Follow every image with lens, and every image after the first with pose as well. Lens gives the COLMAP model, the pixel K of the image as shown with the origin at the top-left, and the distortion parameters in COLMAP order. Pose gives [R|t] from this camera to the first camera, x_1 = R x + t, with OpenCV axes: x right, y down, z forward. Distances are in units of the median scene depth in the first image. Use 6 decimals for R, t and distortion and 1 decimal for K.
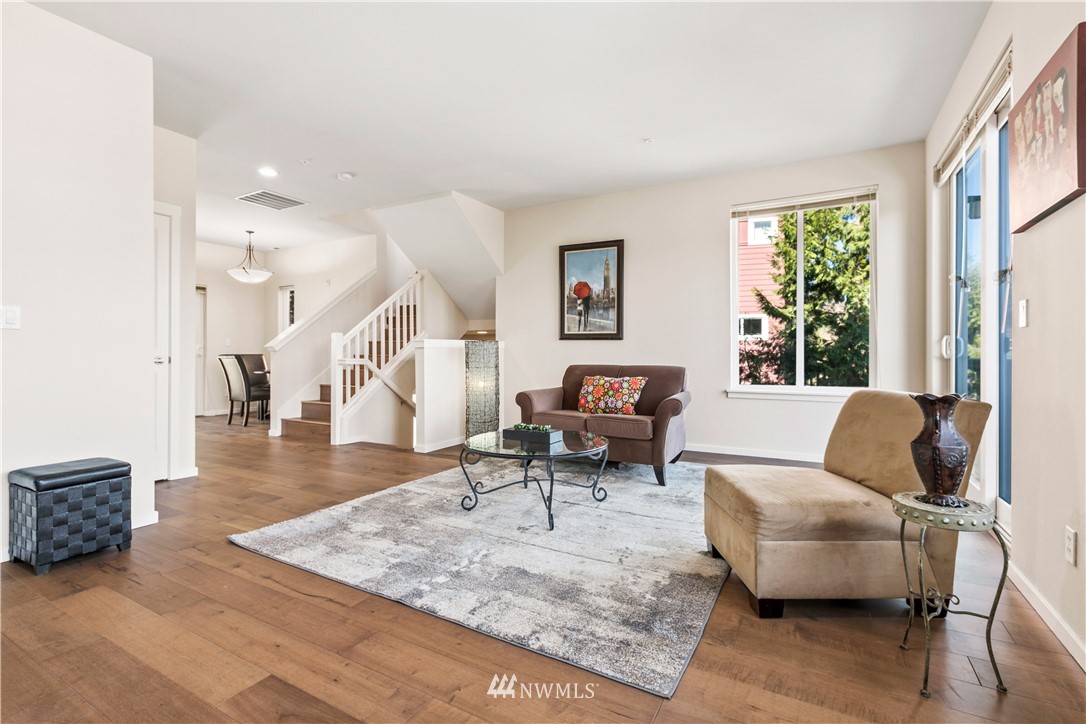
lens RADIAL K [[487.4, 0, 553.4], [0, 487.4, 354.6], [0, 0, 1]] dist [0.000196, 0.000914]
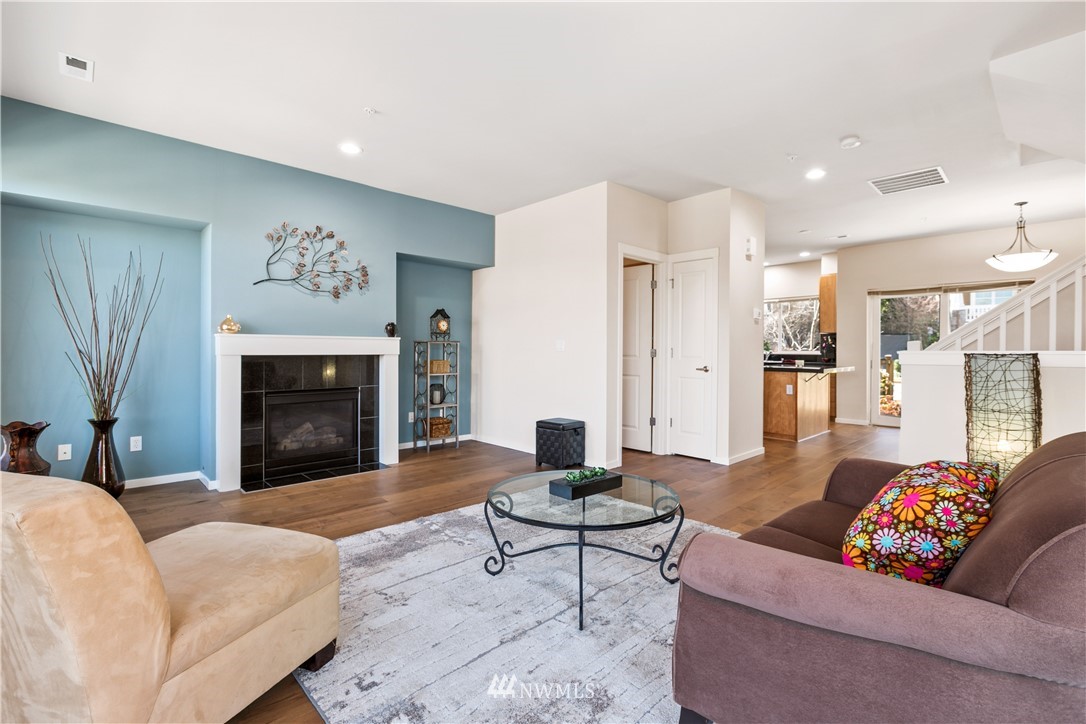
lens RADIAL K [[487.4, 0, 545.0], [0, 487.4, 351.3], [0, 0, 1]] dist [0.000196, 0.000914]
pose [[-0.288013, 0.007692, -0.957596, 0.695064], [-0.008959, 0.999902, 0.010727, -0.052898], [0.957585, 0.011668, -0.287916, 1.131541]]
